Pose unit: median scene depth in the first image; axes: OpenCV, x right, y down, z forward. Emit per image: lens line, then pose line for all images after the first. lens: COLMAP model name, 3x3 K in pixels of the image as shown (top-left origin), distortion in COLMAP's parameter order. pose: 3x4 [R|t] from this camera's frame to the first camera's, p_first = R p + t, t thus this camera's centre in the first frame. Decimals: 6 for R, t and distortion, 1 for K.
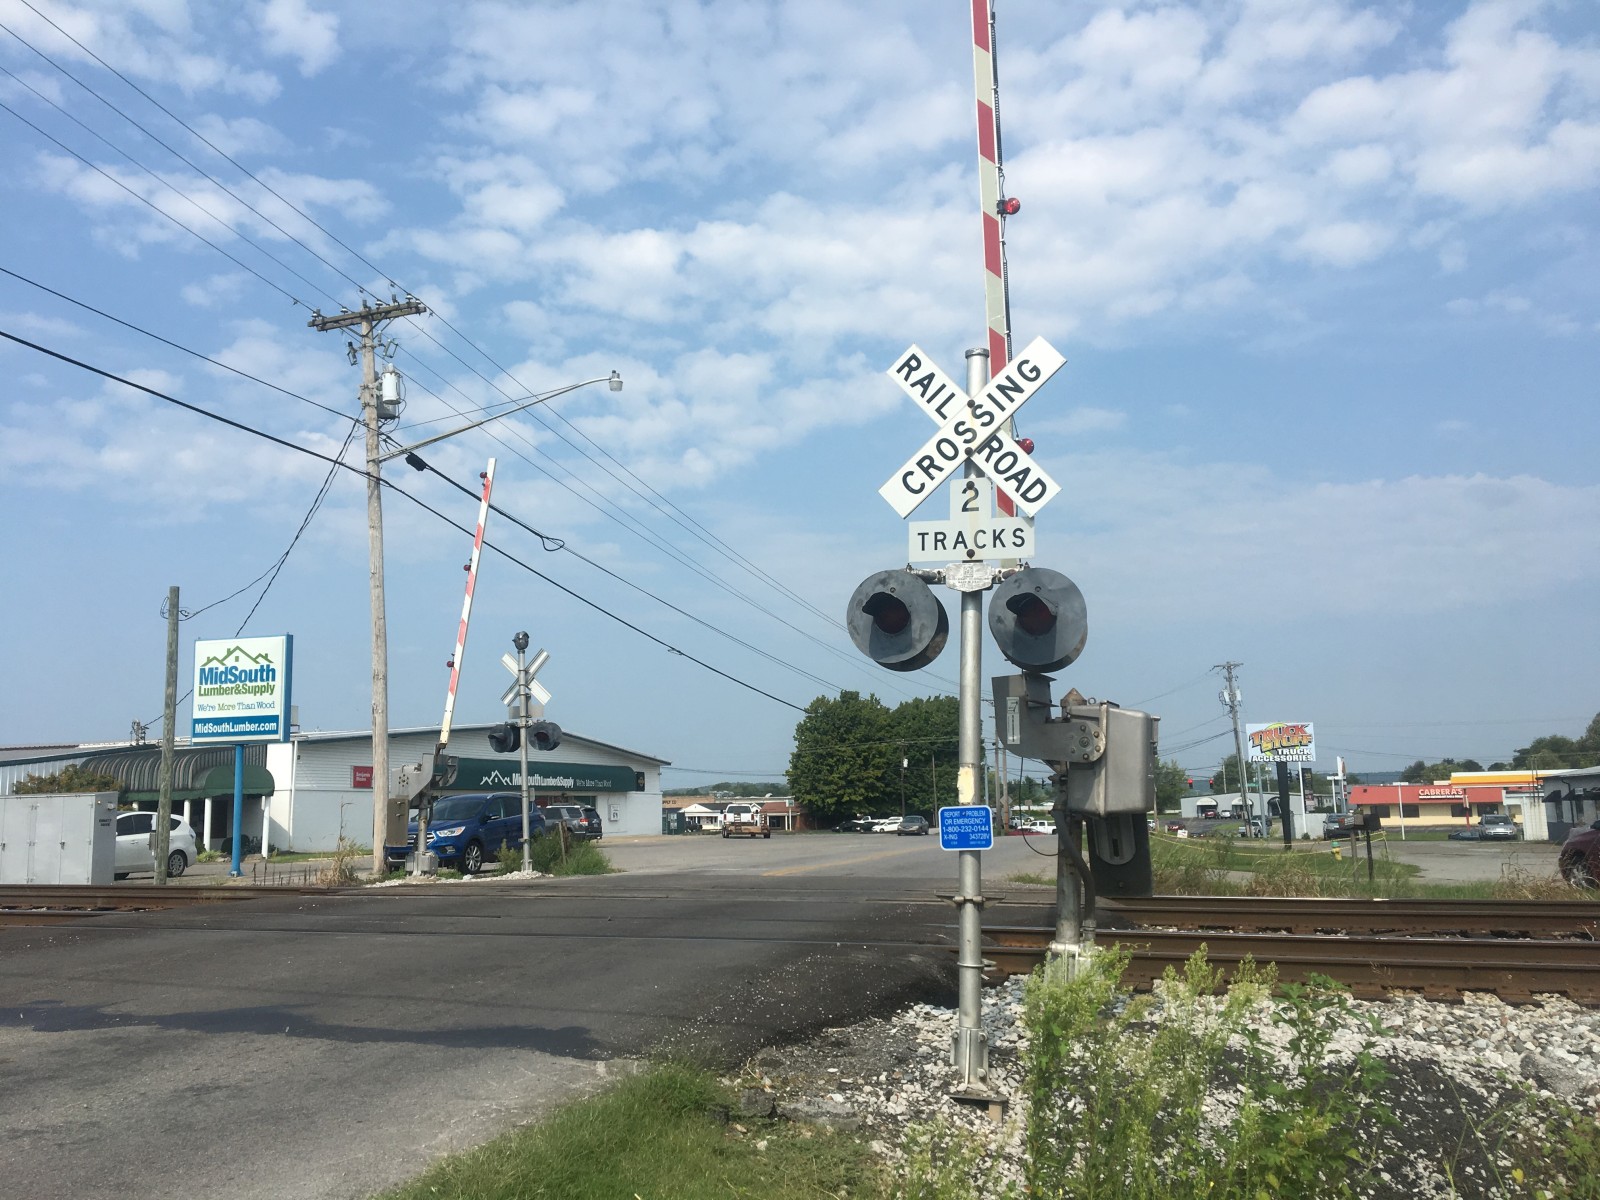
lens RADIAL K [[1365.0, 0, 805.3], [0, 1365.0, 616.4], [0, 0, 1]] dist [0.062241, -0.085021]
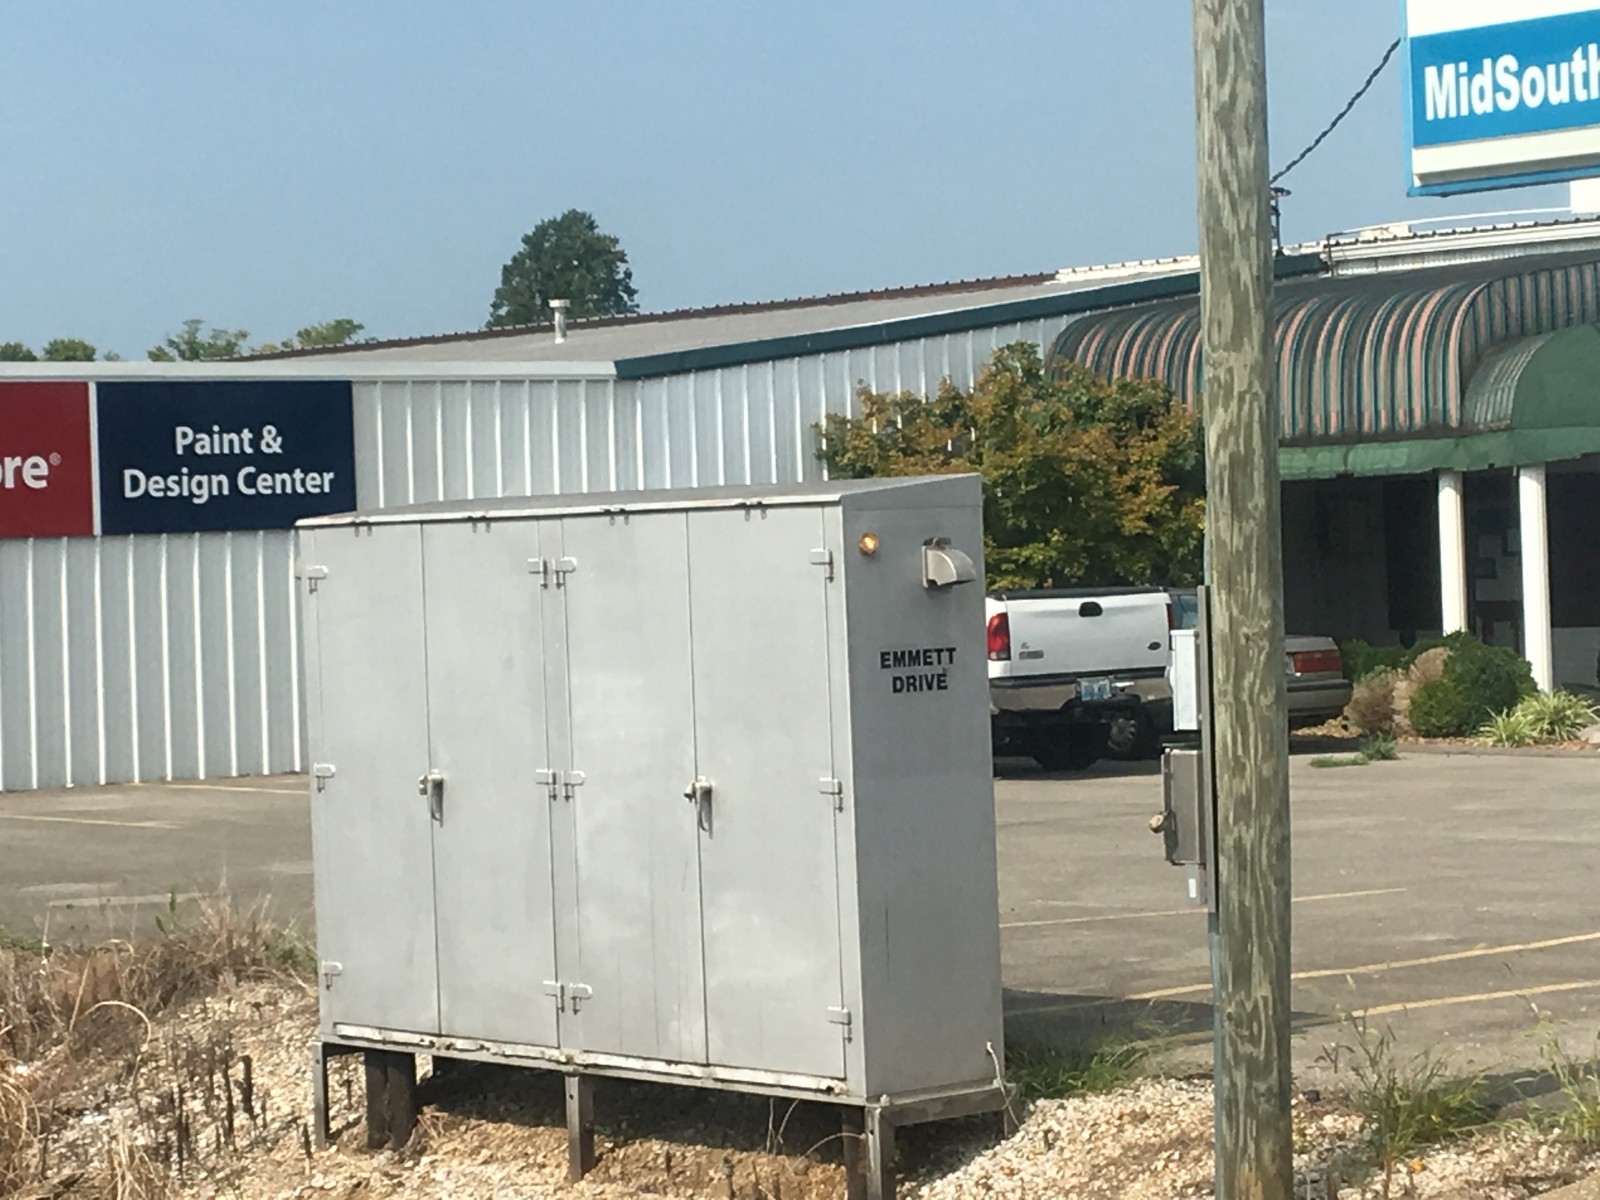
lens RADIAL K [[4386.8, 0, 797.3], [0, 4386.8, 601.9], [0, 0, 1]] dist [0.291718, 0.000000]
pose [[0.840740, -0.001957, -0.541435, -0.206956], [0.093039, 0.985641, 0.140909, 0.058365], [0.533385, -0.168843, 0.828850, 0.483573]]
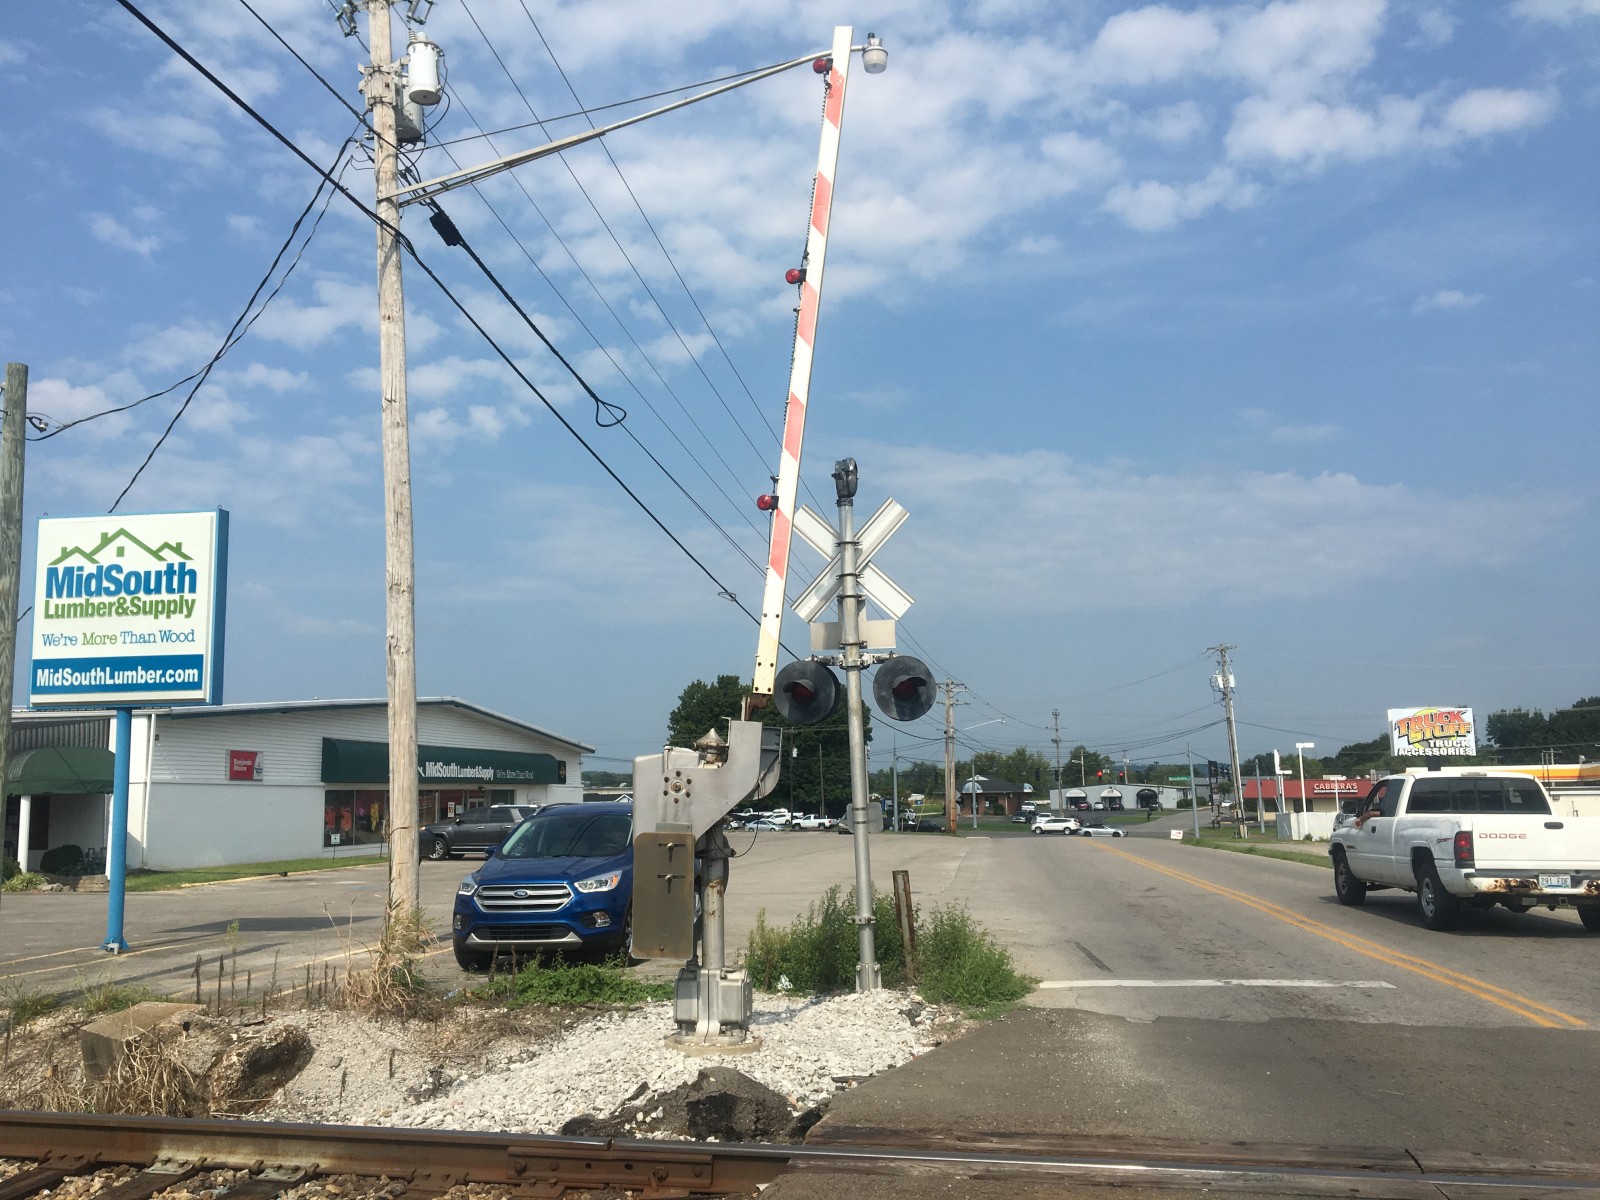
lens RADIAL K [[1365.0, 0, 831.2], [0, 1365.0, 615.3], [0, 0, 1]] dist [0.062241, -0.085021]
pose [[0.990397, 0.023095, 0.136312, -0.206969], [-0.024018, 0.999698, 0.005132, 0.046367], [-0.136152, -0.008357, 0.990653, 0.417380]]
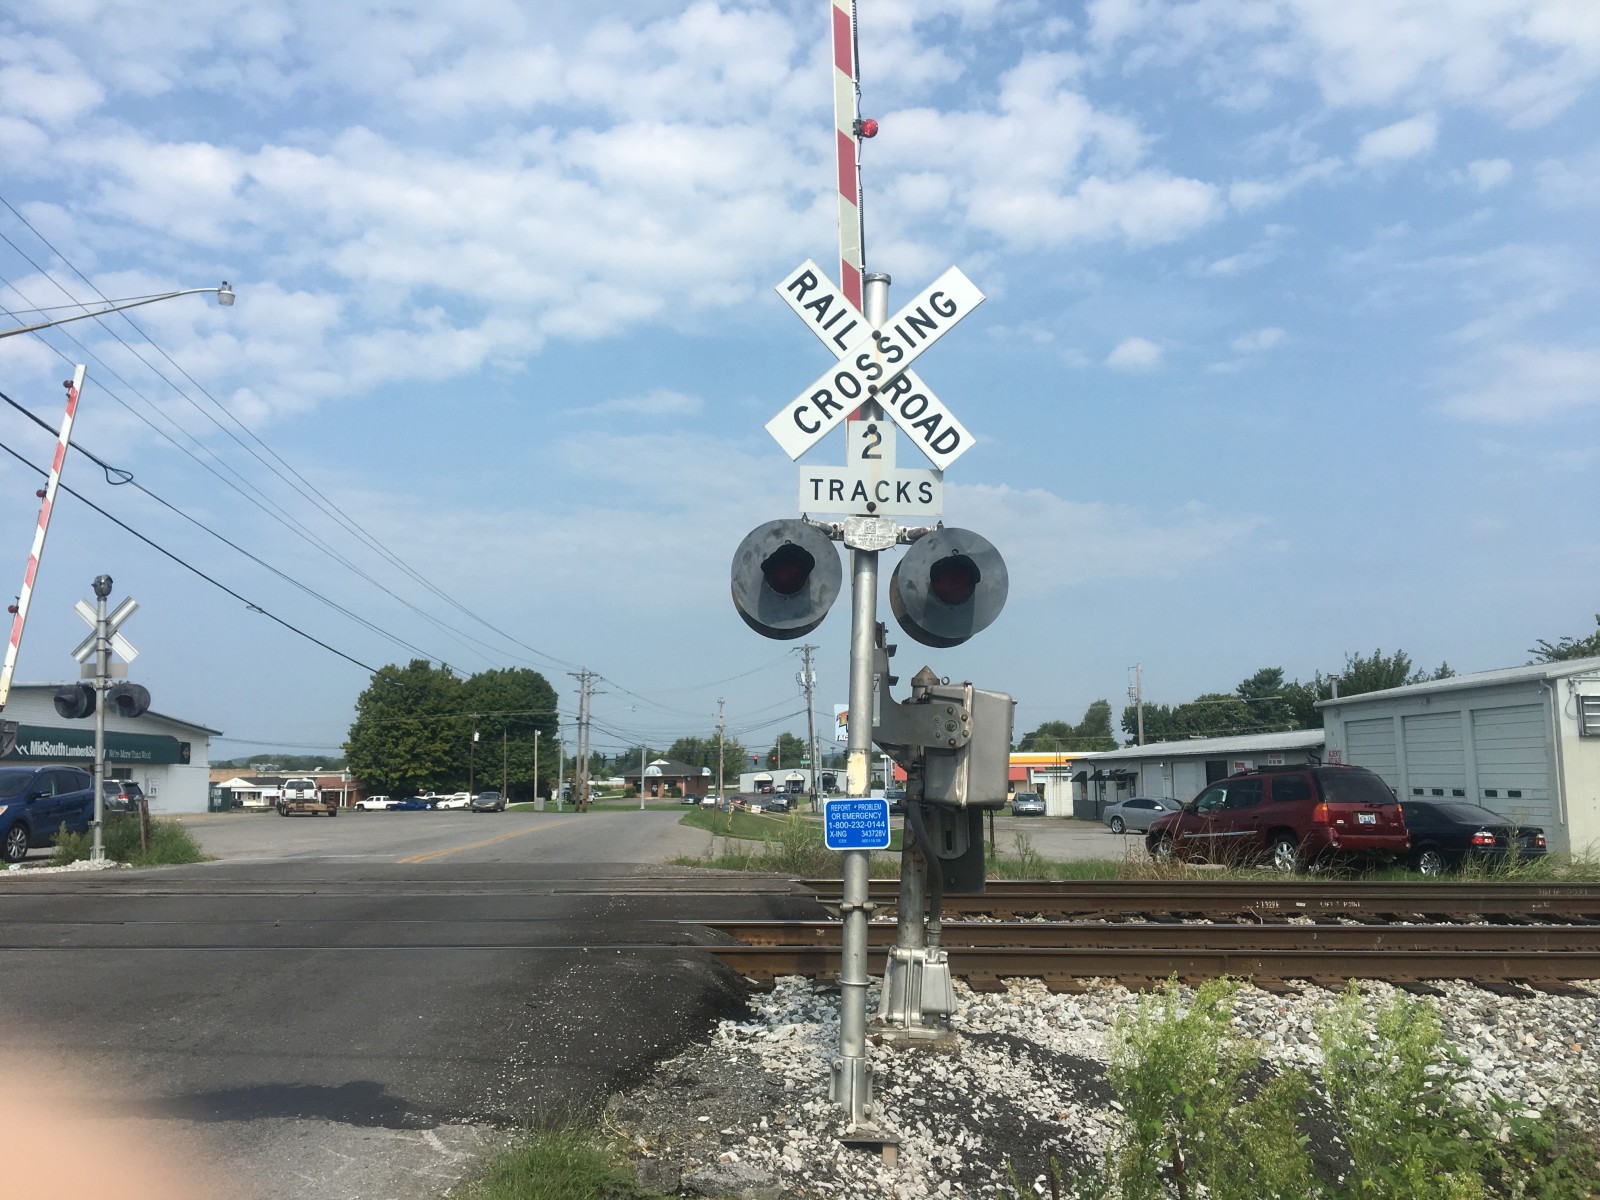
lens RADIAL K [[1365.0, 0, 803.7], [0, 1365.0, 594.4], [0, 0, 1]] dist [0.062241, -0.085021]
pose [[0.949310, 0.051910, 0.310026, -0.046745], [-0.052641, 0.998595, -0.006014, 0.004241], [-0.309902, -0.010611, 0.950709, 0.047534]]
